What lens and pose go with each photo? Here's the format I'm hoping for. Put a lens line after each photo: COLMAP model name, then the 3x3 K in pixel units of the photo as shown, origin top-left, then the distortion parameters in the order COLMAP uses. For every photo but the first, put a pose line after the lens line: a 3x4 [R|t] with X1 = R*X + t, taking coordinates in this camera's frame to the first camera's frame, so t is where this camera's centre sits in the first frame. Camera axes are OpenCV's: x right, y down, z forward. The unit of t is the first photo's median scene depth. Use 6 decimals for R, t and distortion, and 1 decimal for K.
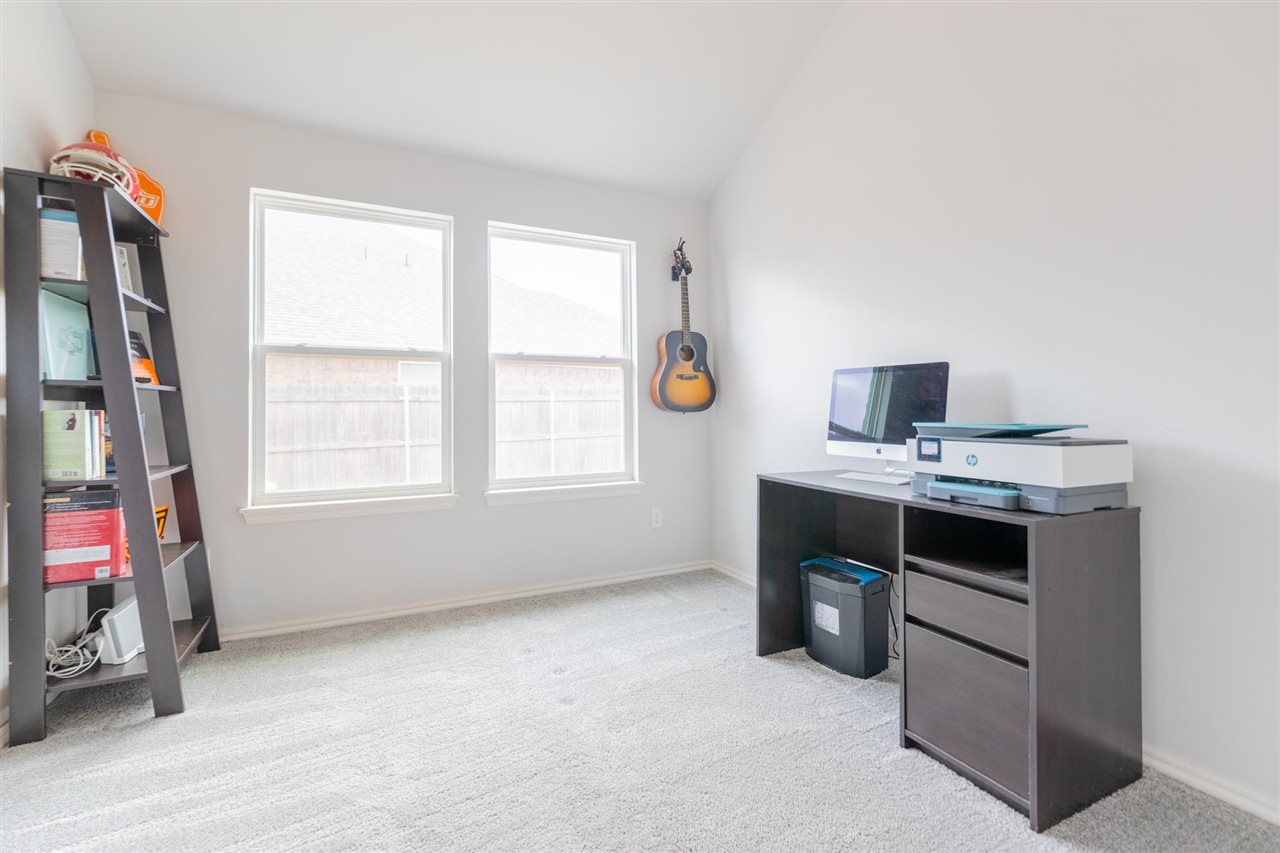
lens RADIAL K [[546.4, 0, 701.3], [0, 546.4, 408.1], [0, 0, 1]] dist [-0.002050, -0.000046]
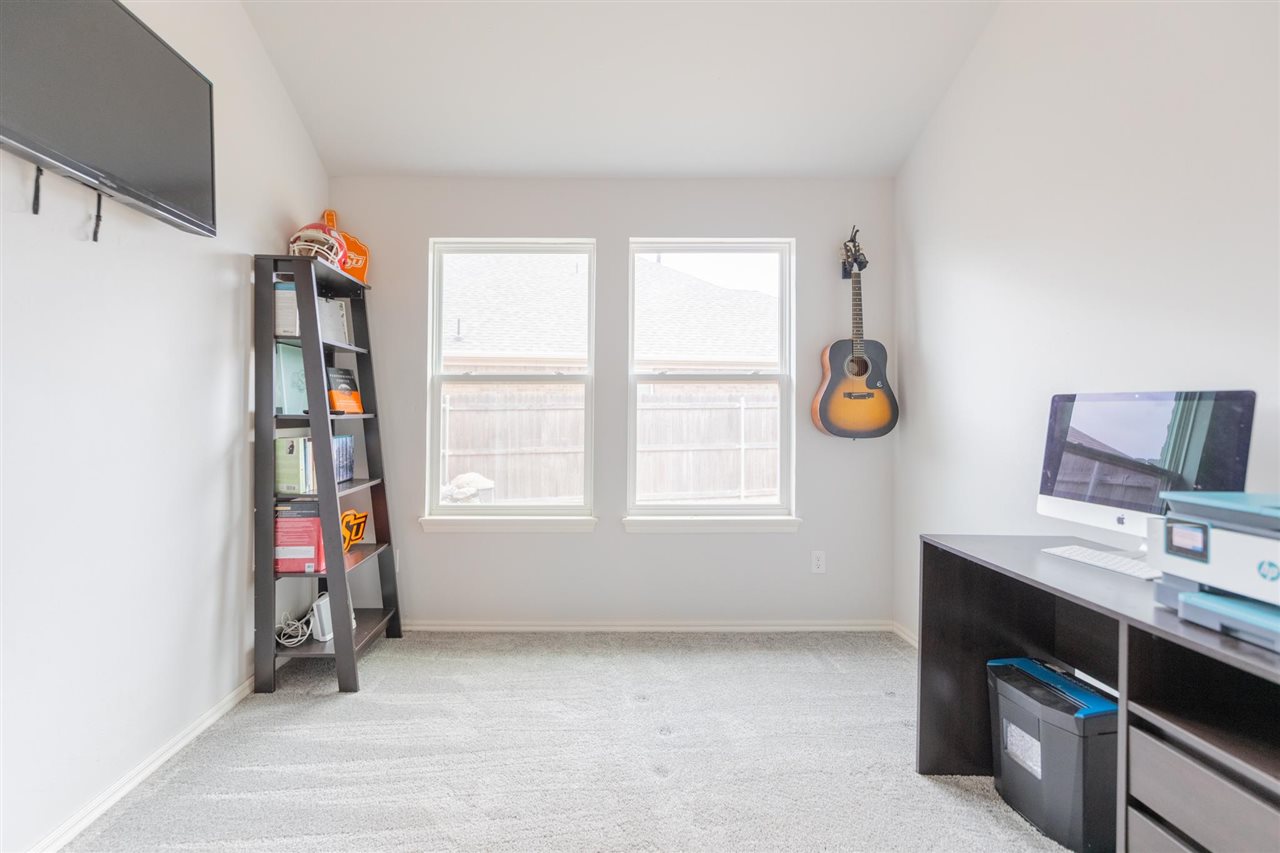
lens RADIAL K [[590.5, 0, 639.9], [0, 590.5, 410.7], [0, 0, 1]] dist [-0.001588, -0.000031]
pose [[0.891056, 0.013345, -0.453698, 0.135254], [-0.012537, 0.999910, 0.004788, -0.054266], [0.453721, 0.001422, 0.891143, 0.098056]]
